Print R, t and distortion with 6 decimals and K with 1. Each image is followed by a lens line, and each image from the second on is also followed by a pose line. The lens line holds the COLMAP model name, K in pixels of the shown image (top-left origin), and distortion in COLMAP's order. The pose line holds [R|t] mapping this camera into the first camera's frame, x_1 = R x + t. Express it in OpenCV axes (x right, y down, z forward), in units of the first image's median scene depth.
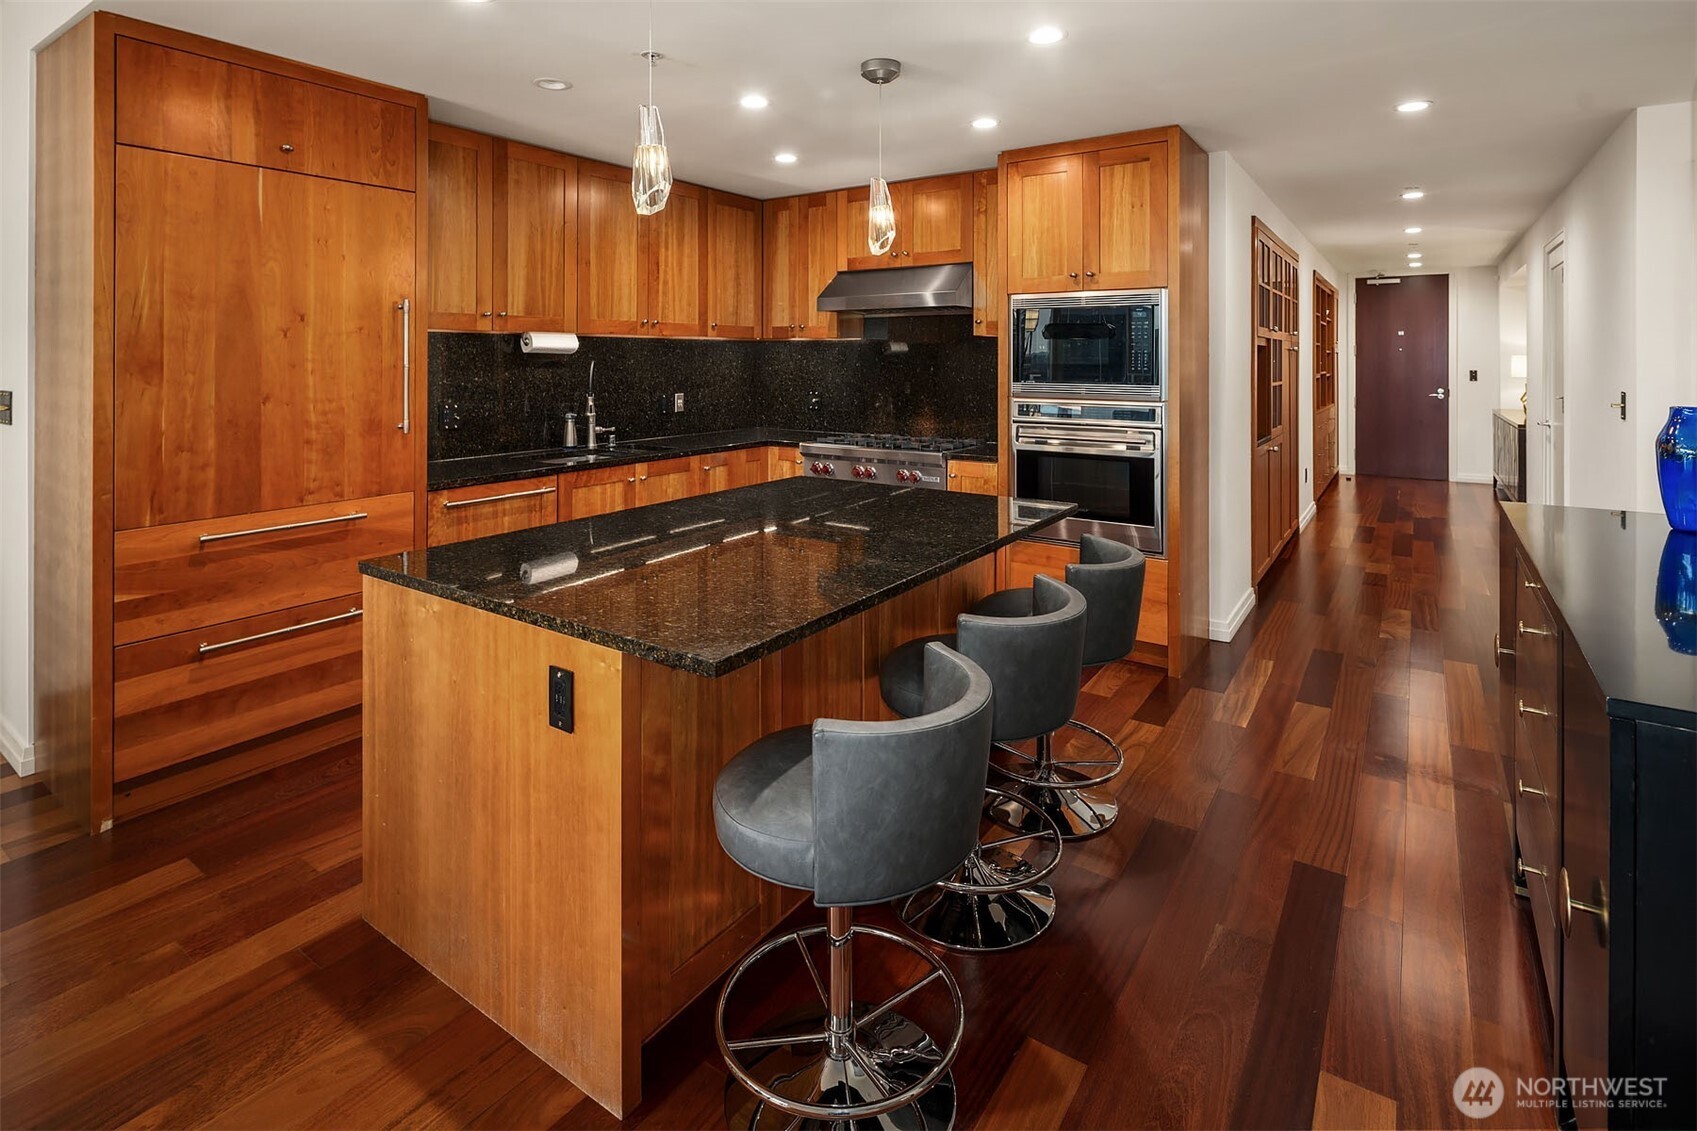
lens RADIAL K [[811.5, 0, 853.3], [0, 811.5, 365.5], [0, 0, 1]] dist [-0.003520, -0.000440]
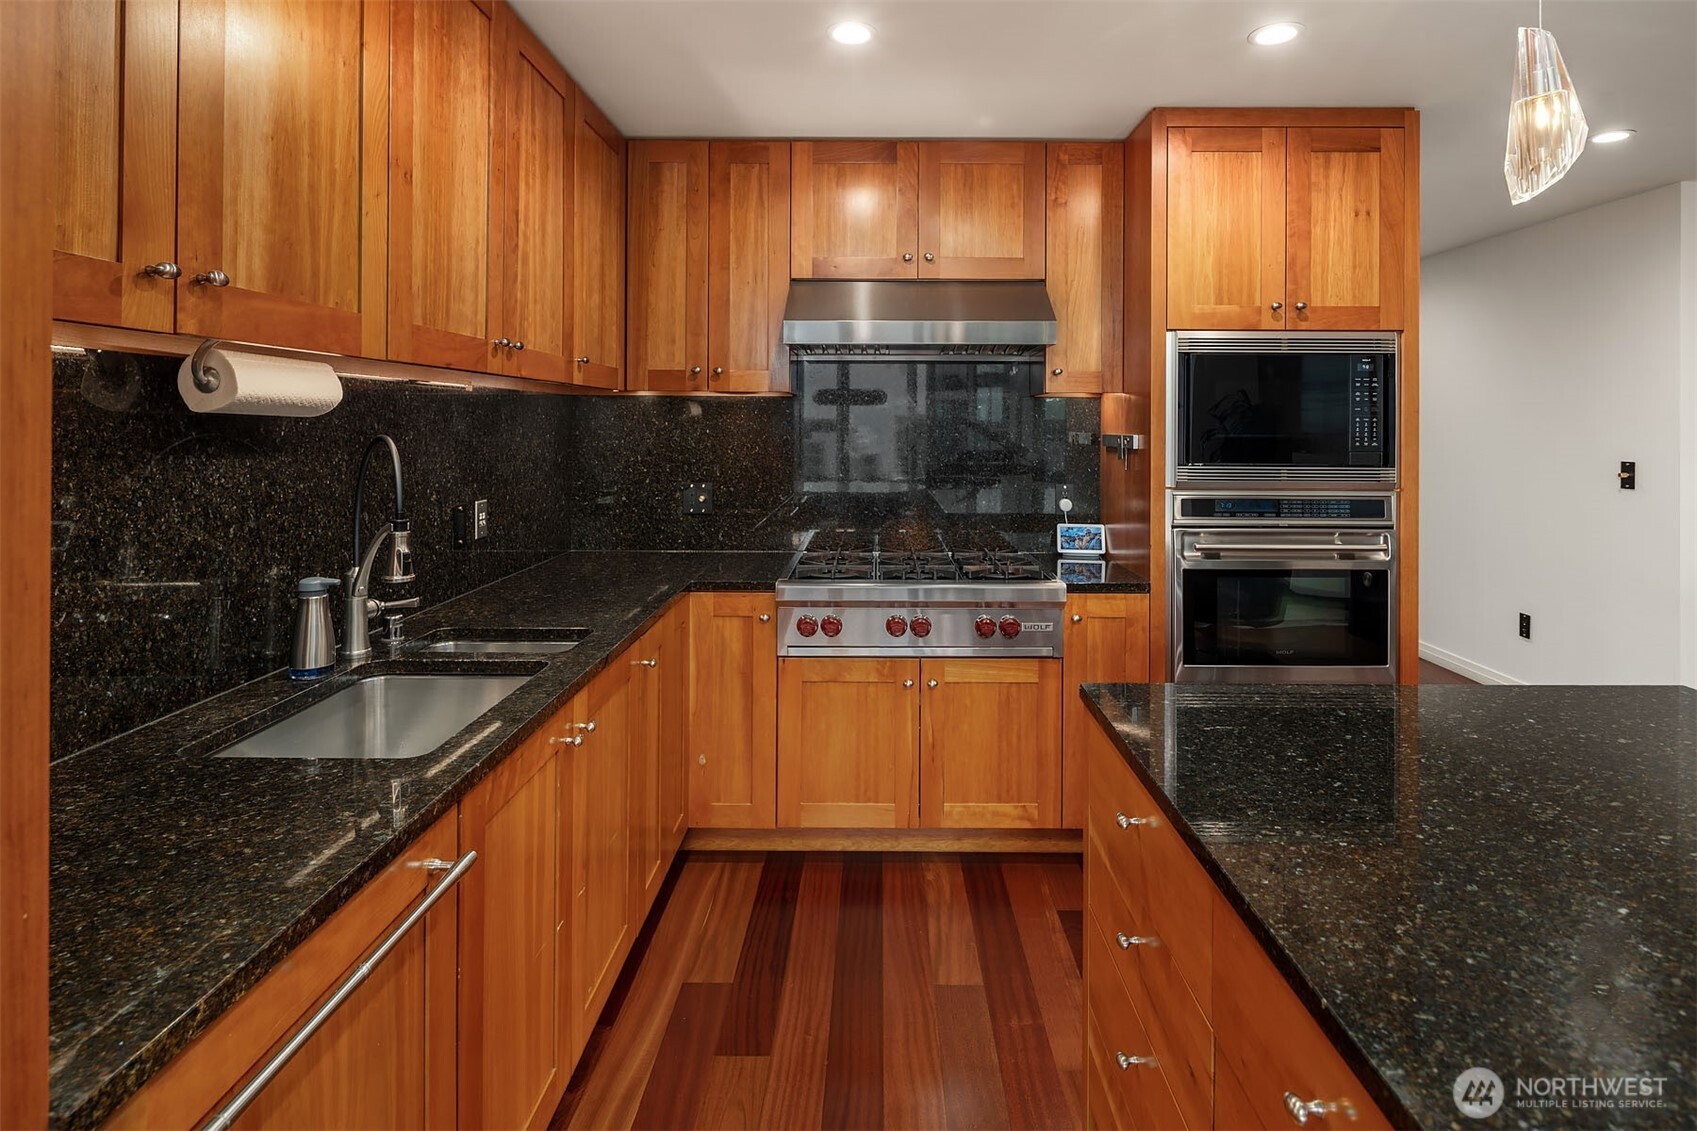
lens RADIAL K [[828.6, 0, 850.8], [0, 828.6, 415.3], [0, 0, 1]] dist [0.002250, 0.000249]
pose [[0.834494, 0.007822, 0.550962, -0.352658], [0.001867, 0.999853, -0.017022, -0.008039], [-0.551014, 0.015233, 0.834357, 0.546084]]
